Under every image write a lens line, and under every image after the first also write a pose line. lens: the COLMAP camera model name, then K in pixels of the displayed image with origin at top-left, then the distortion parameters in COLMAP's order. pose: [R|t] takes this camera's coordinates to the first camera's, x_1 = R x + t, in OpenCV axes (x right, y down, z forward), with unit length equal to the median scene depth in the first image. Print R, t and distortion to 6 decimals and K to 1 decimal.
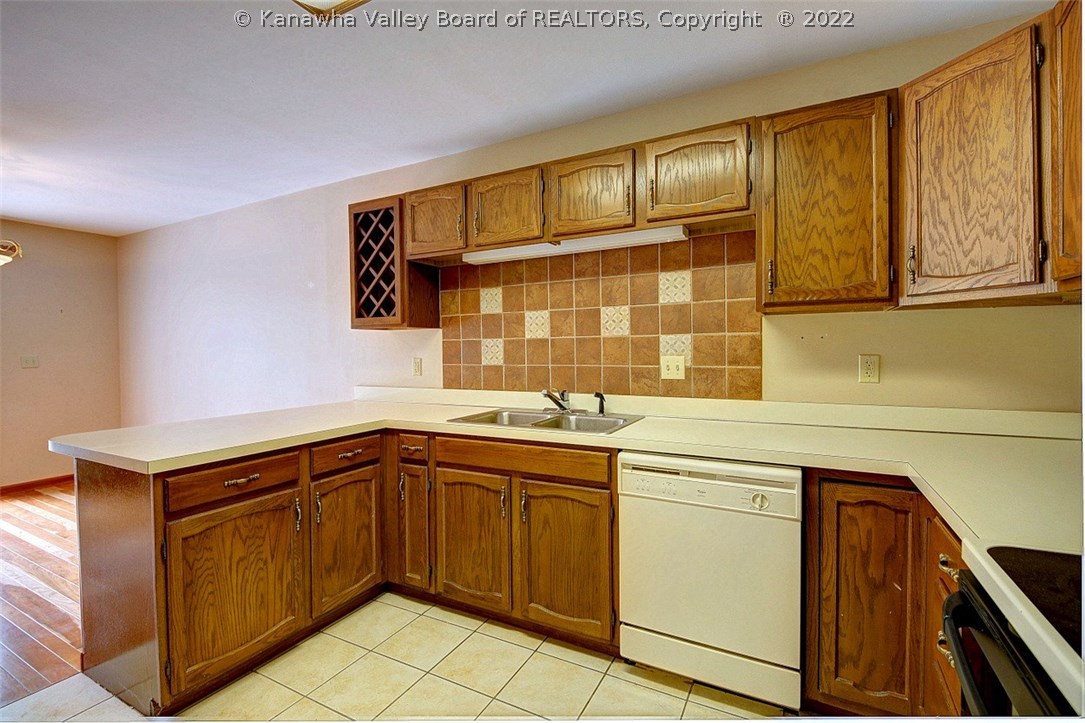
lens RADIAL K [[489.7, 0, 544.7], [0, 489.7, 362.3], [0, 0, 1]] dist [0.003324, -0.000181]
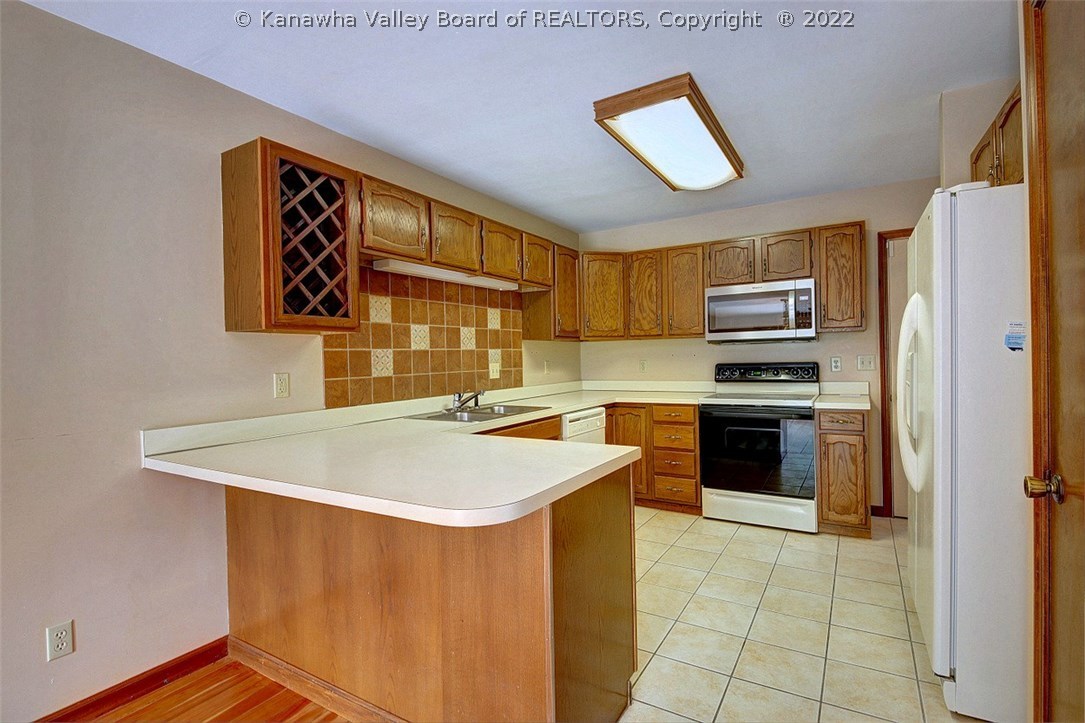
lens RADIAL K [[514.5, 0, 549.1], [0, 514.5, 361.9], [0, 0, 1]] dist [0.016955, 0.000076]
pose [[0.057926, -0.009154, 0.998279, -1.137031], [0.034570, 0.999377, 0.007158, -0.019263], [-0.997722, 0.034096, 0.058207, 0.631621]]
